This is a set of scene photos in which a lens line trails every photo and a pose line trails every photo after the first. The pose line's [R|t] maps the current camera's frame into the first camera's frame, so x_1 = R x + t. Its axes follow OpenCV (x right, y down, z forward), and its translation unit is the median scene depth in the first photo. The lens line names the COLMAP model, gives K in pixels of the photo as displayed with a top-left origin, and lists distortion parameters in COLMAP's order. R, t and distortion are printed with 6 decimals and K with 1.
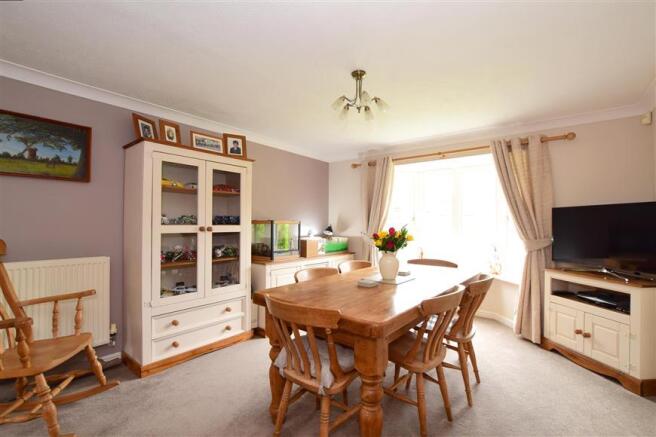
lens RADIAL K [[304.6, 0, 328.0], [0, 304.6, 218.5], [0, 0, 1]] dist [0.001849, 0.000401]
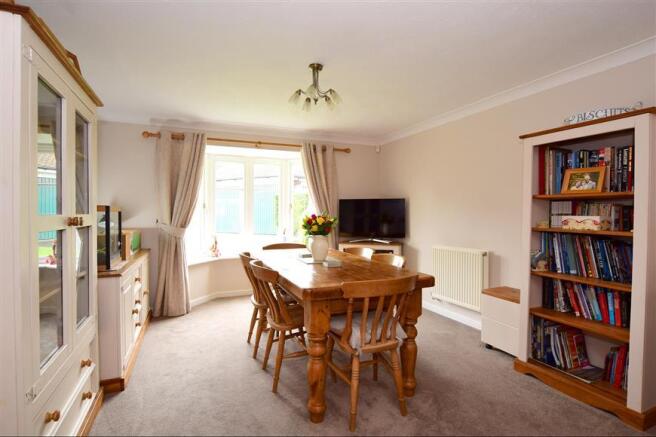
lens RADIAL K [[335.0, 0, 328.0], [0, 335.0, 218.5], [0, 0, 1]] dist [-0.000968, 0.000030]
pose [[0.485366, -0.021925, 0.874036, -0.611060], [-0.017355, 0.999247, 0.034703, 0.001194], [-0.874139, -0.032013, 0.484620, 0.270372]]
